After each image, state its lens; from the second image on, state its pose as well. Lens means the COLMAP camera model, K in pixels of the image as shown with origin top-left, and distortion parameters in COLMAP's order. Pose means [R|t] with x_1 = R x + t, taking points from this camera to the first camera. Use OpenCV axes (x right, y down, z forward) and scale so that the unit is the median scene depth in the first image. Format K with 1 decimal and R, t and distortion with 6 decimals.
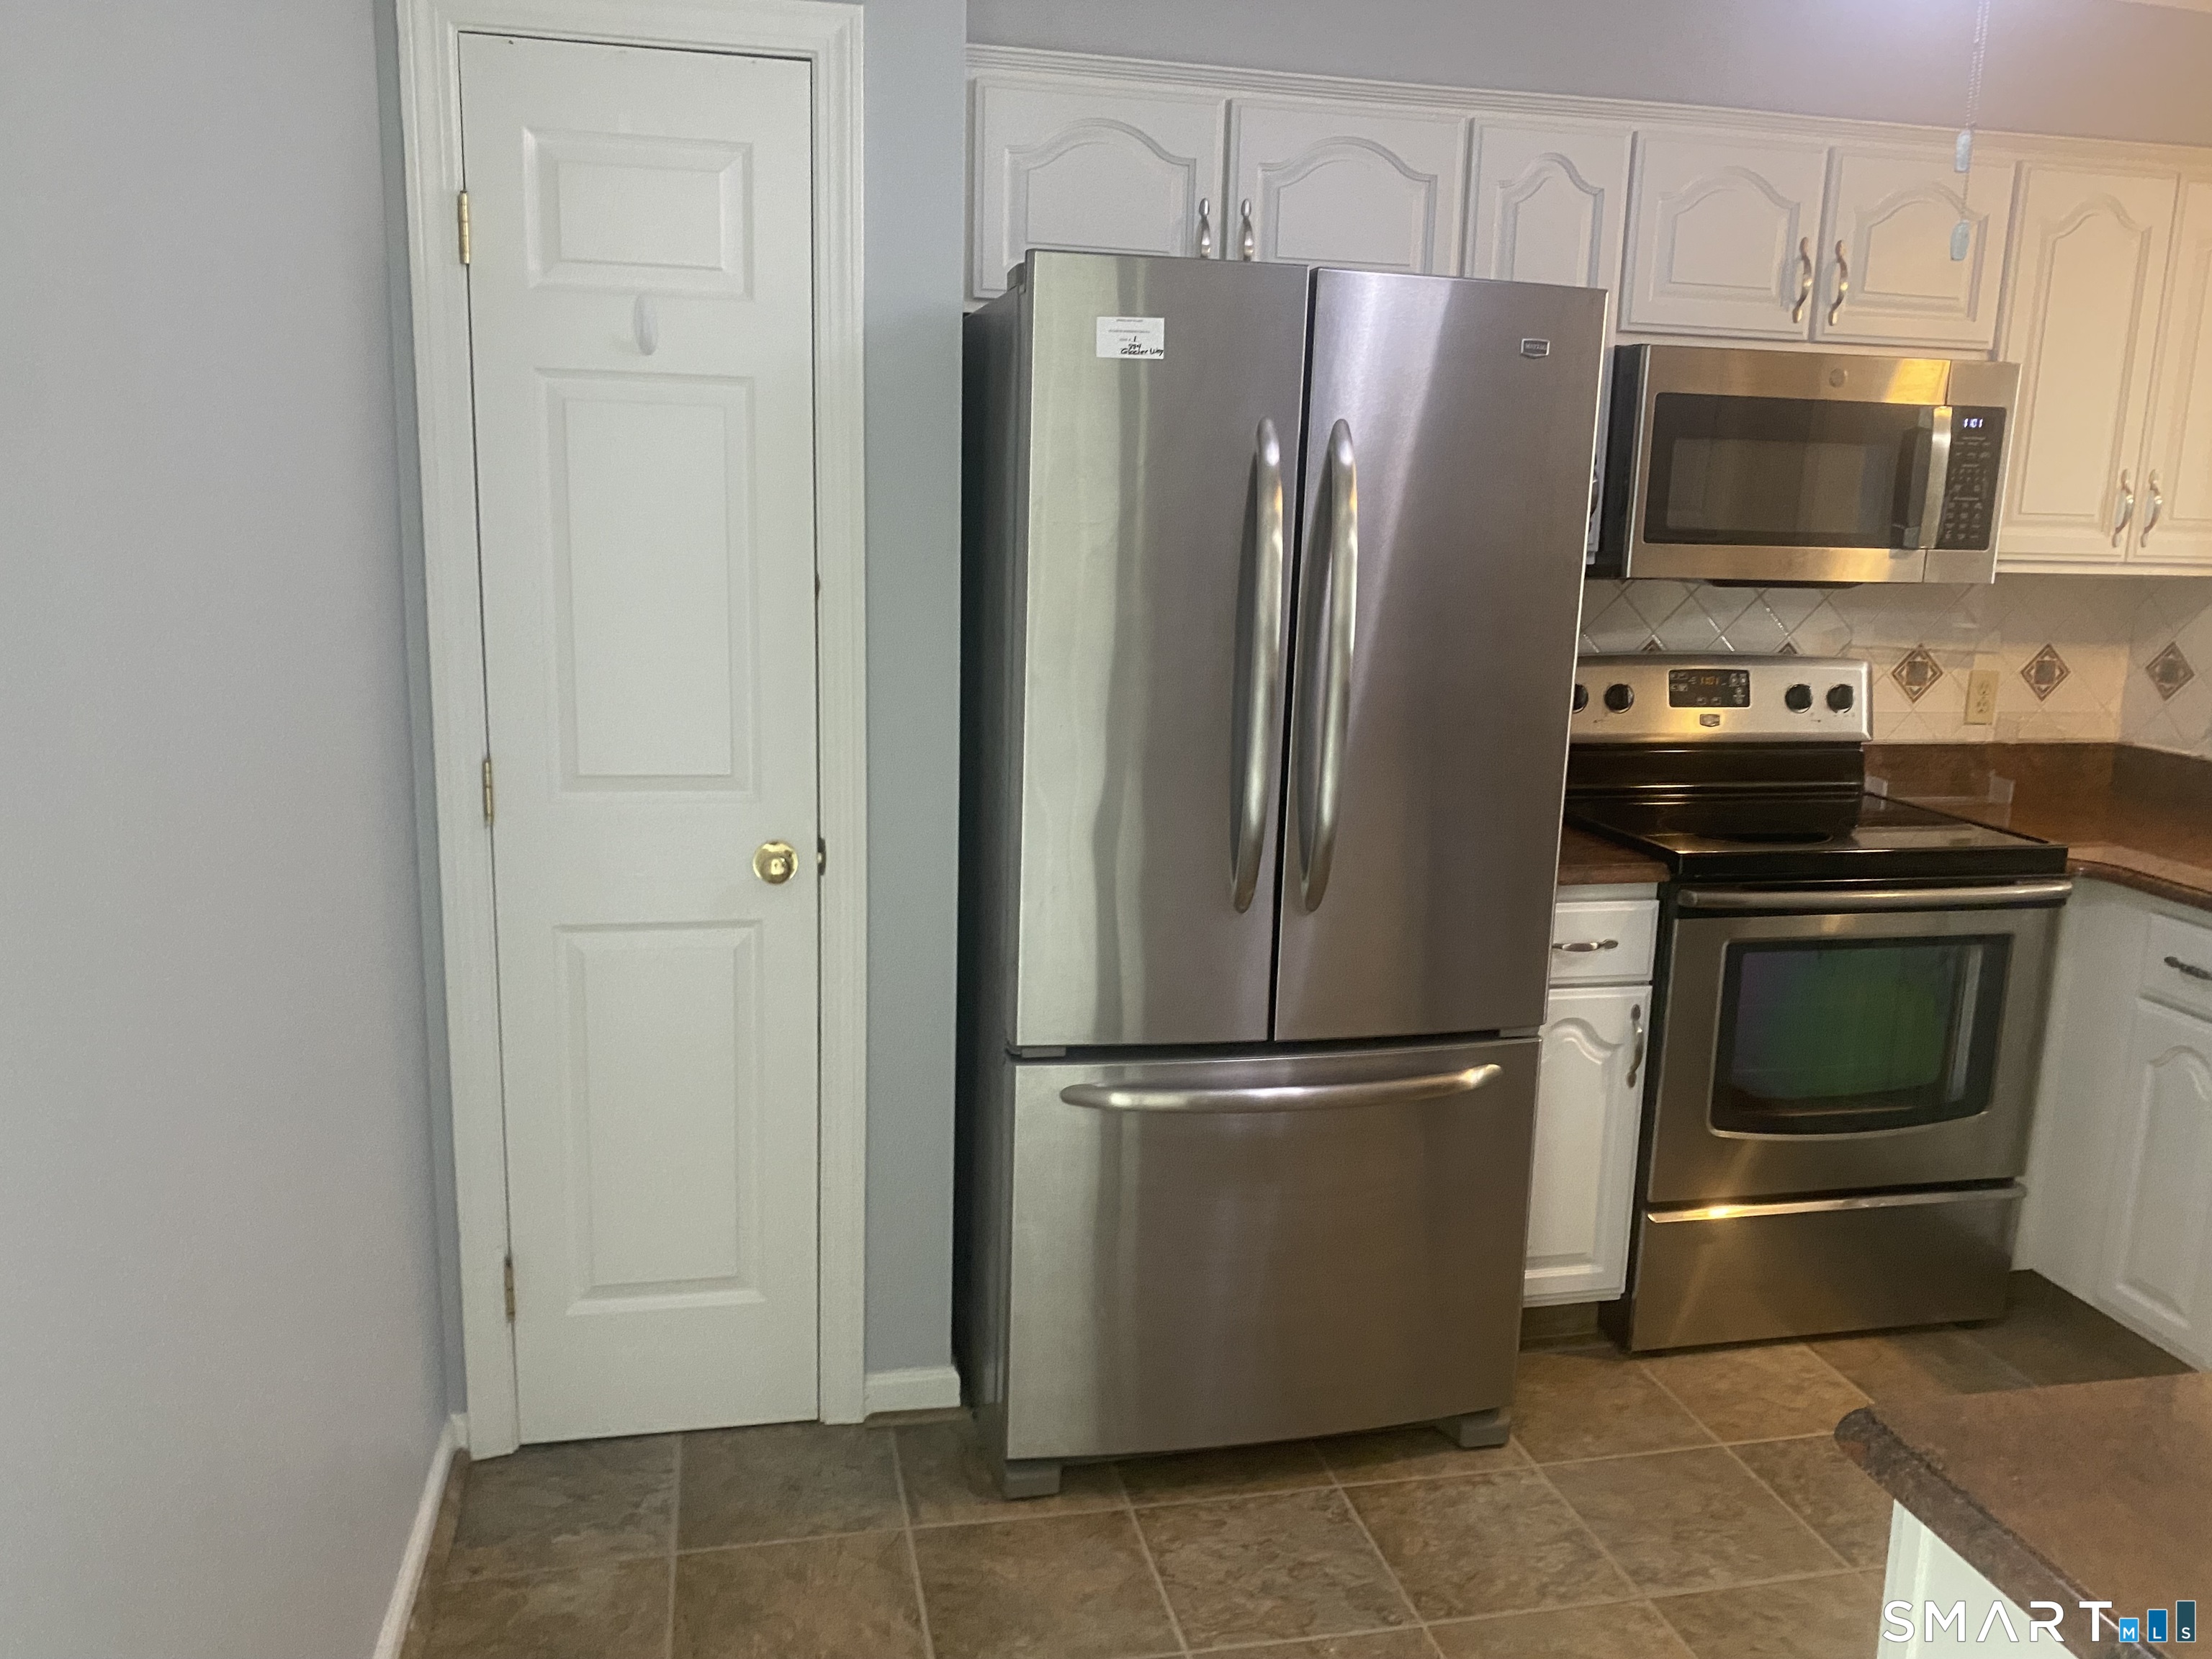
lens RADIAL K [[1681.0, 0, 1105.0], [0, 1681.0, 816.0], [0, 0, 1]] dist [0.024670, -0.036449]
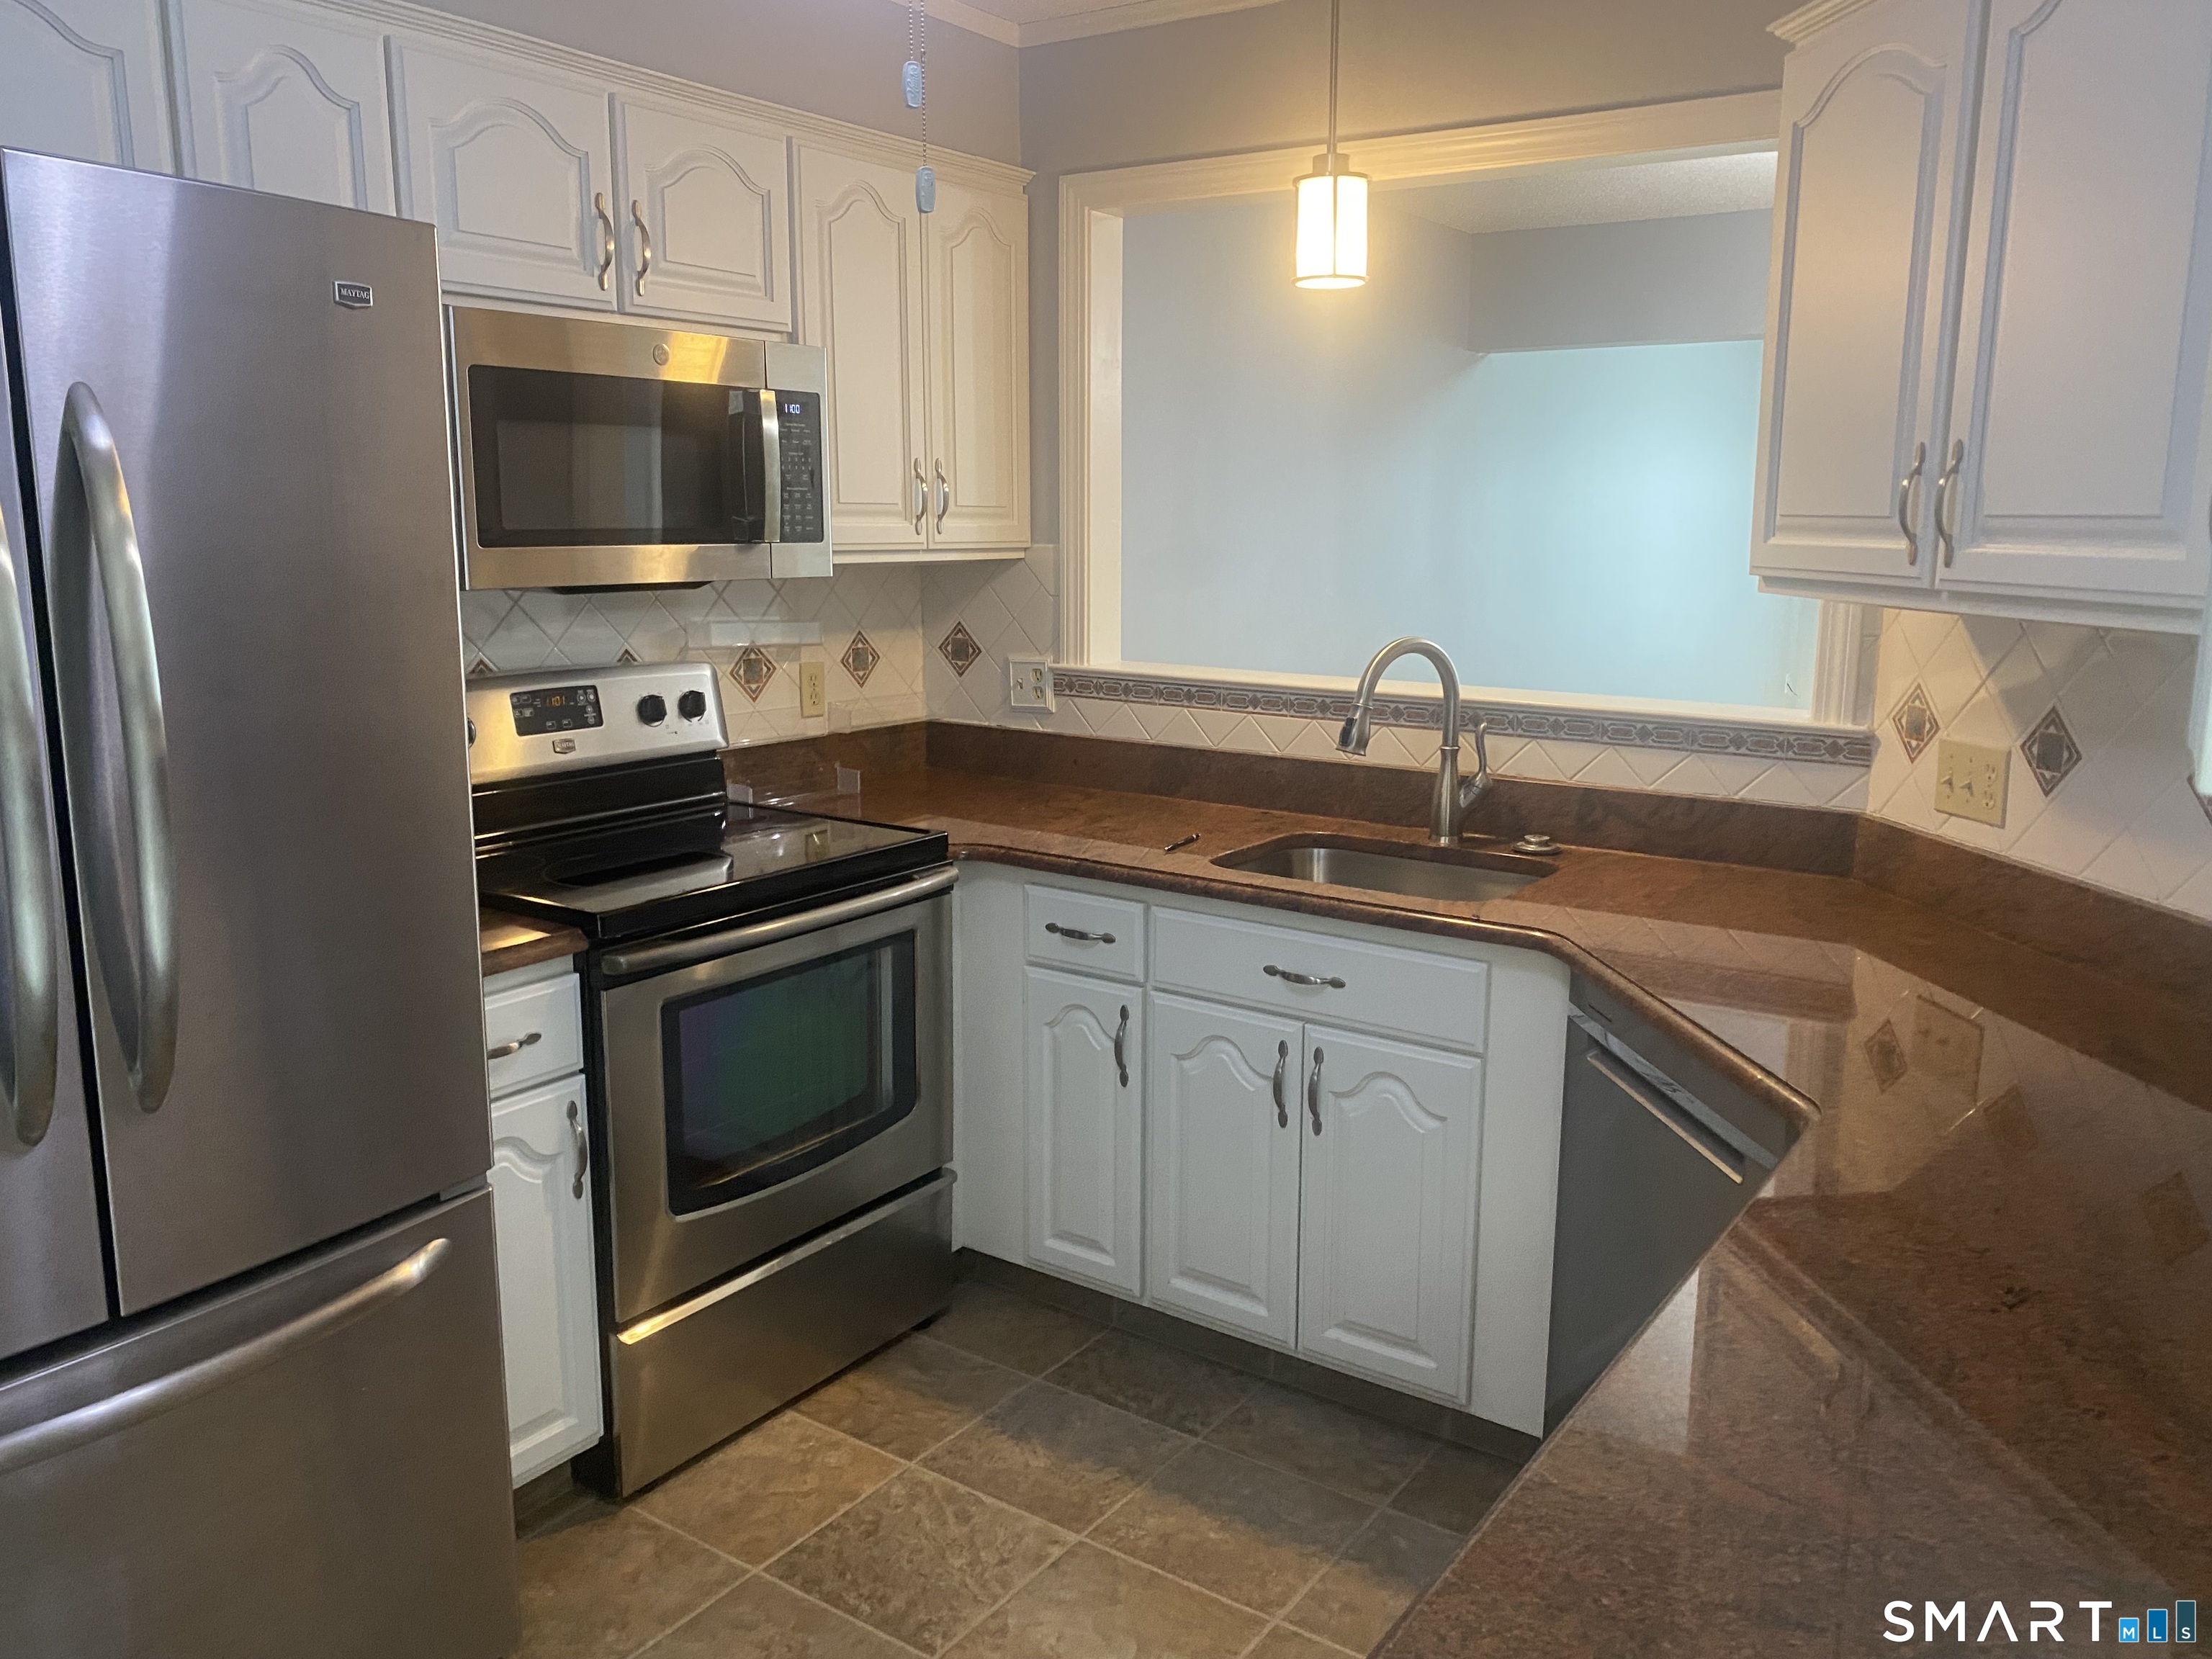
lens RADIAL K [[1681.0, 0, 1119.1], [0, 1681.0, 818.7], [0, 0, 1]] dist [0.024670, -0.036449]
pose [[0.727118, -0.146888, 0.670614, -0.024963], [0.142515, 0.987858, 0.061853, -0.037060], [-0.671557, 0.050598, 0.739223, 0.186376]]
